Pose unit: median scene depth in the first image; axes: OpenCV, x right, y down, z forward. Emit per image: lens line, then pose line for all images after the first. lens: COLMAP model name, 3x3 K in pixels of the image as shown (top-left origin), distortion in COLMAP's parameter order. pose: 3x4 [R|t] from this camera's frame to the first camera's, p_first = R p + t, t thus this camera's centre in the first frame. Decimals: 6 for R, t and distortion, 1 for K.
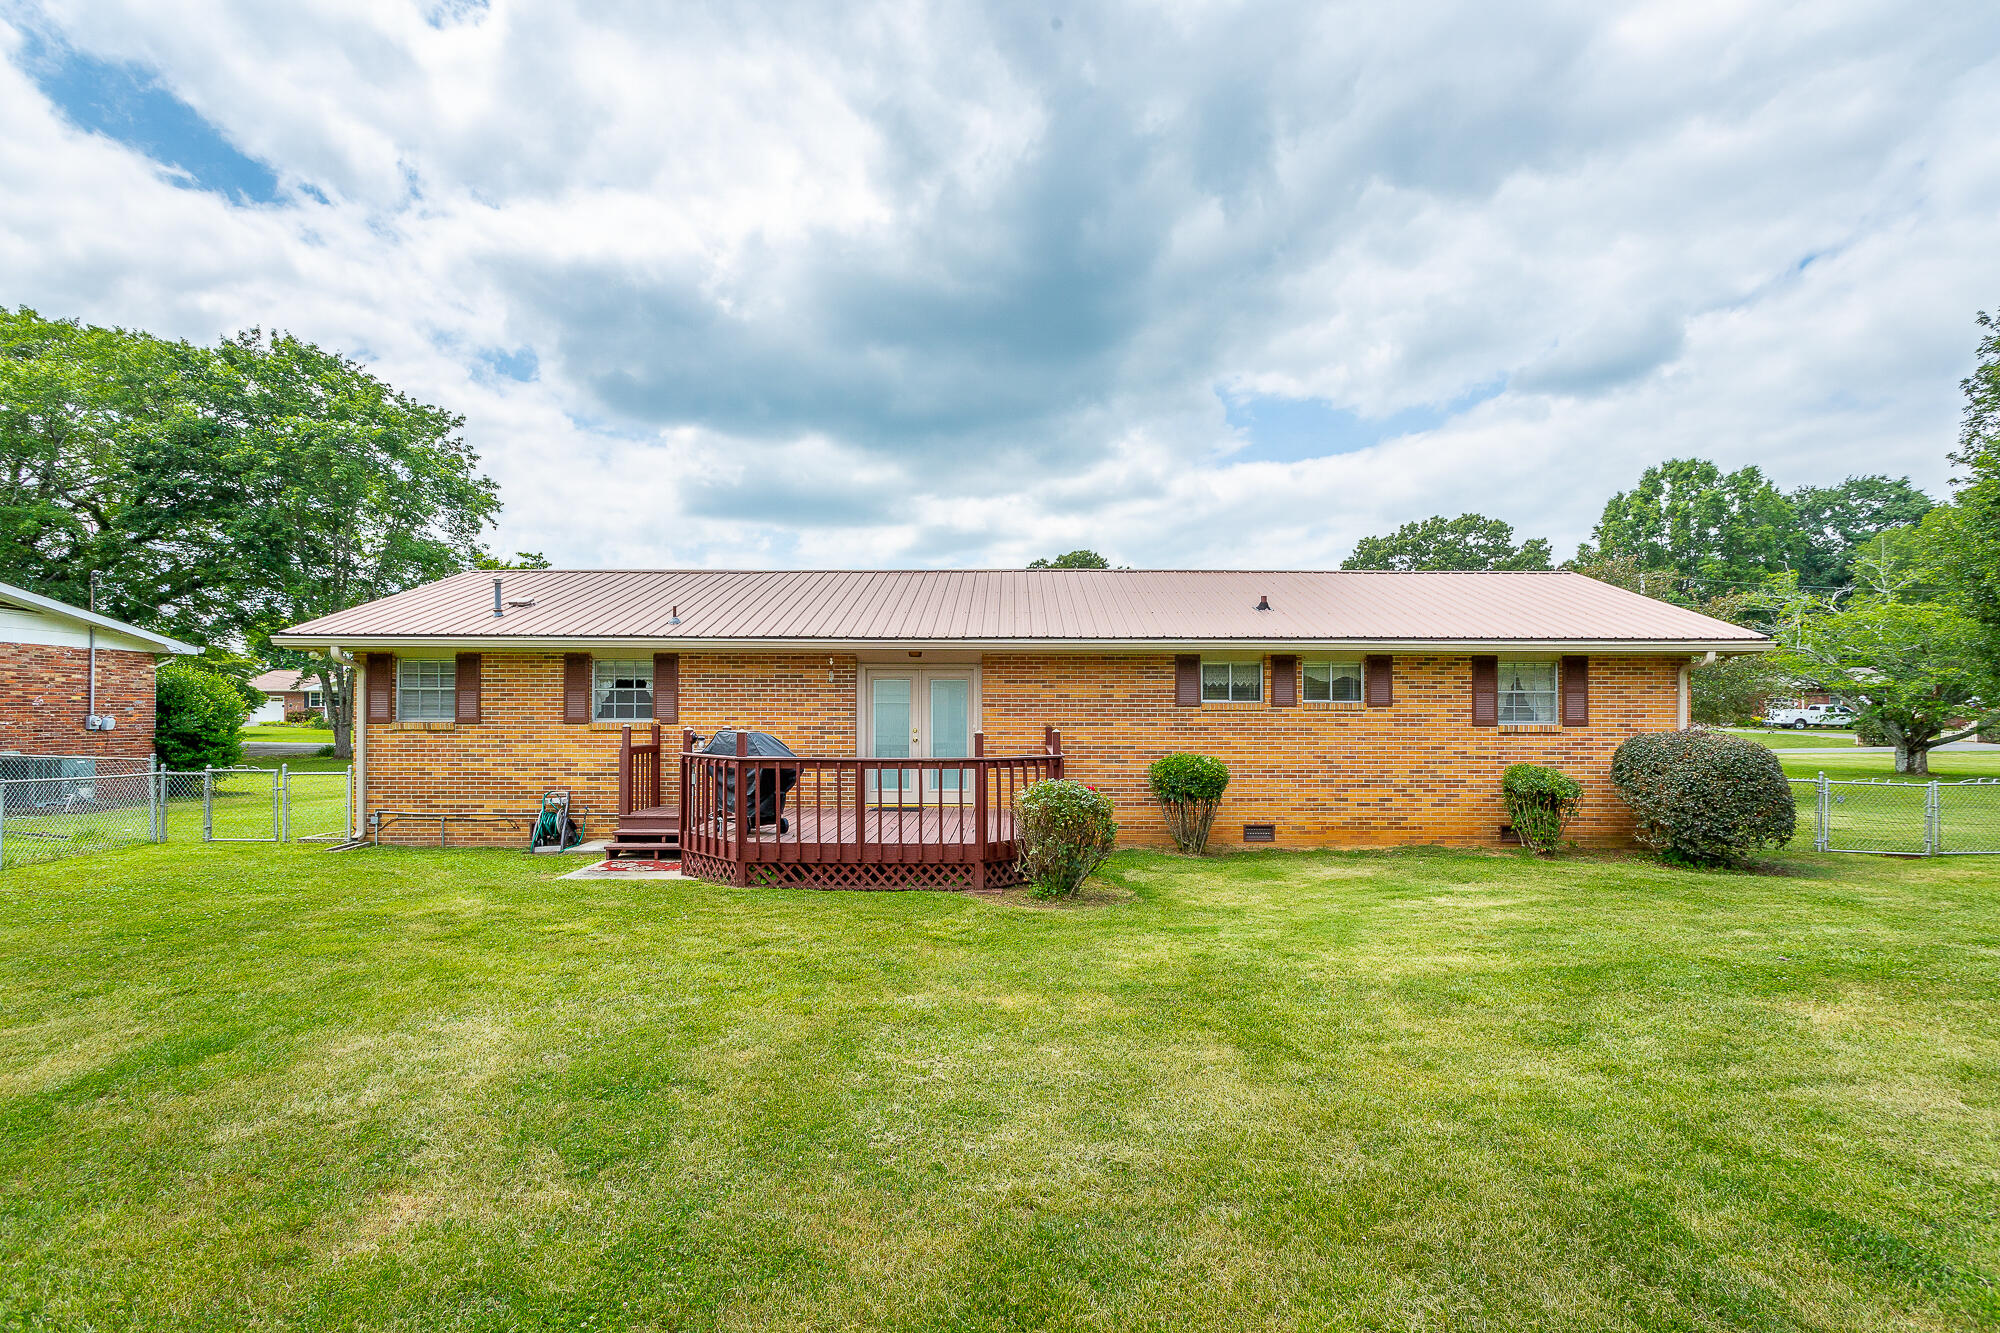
lens RADIAL K [[952.4, 0, 1041.0], [0, 952.4, 685.7], [0, 0, 1]] dist [-0.000300, -0.000802]
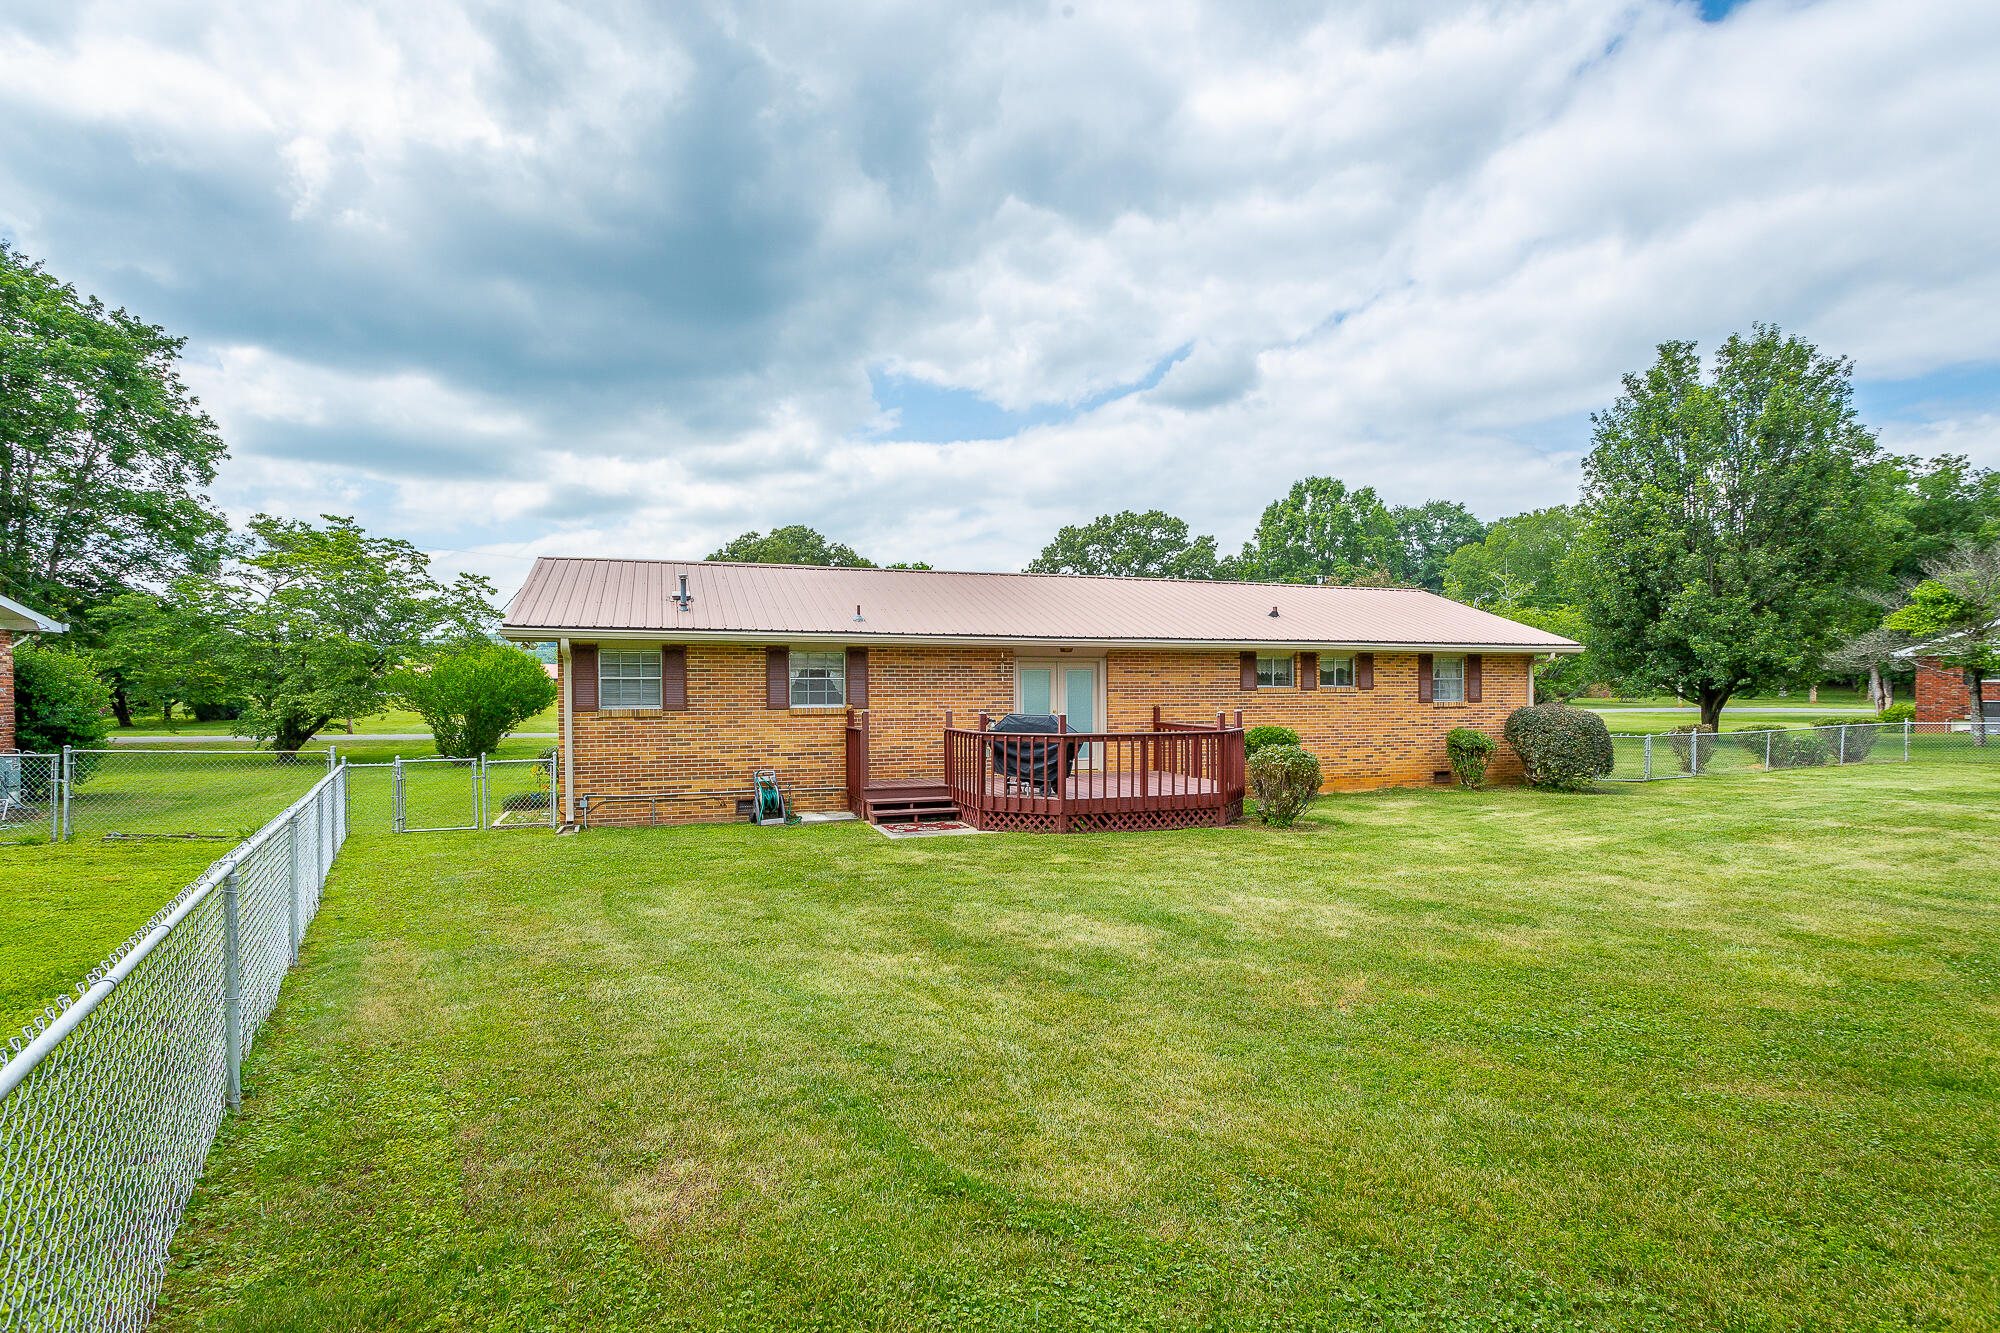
lens RADIAL K [[928.3, 0, 1005.5], [0, 928.3, 661.4], [0, 0, 1]] dist [-0.000906, 0.000108]
pose [[0.944609, 0.004332, 0.328168, -0.591812], [-0.006017, 0.999973, 0.004121, -0.022208], [-0.328141, -0.005868, 0.944610, -0.113520]]
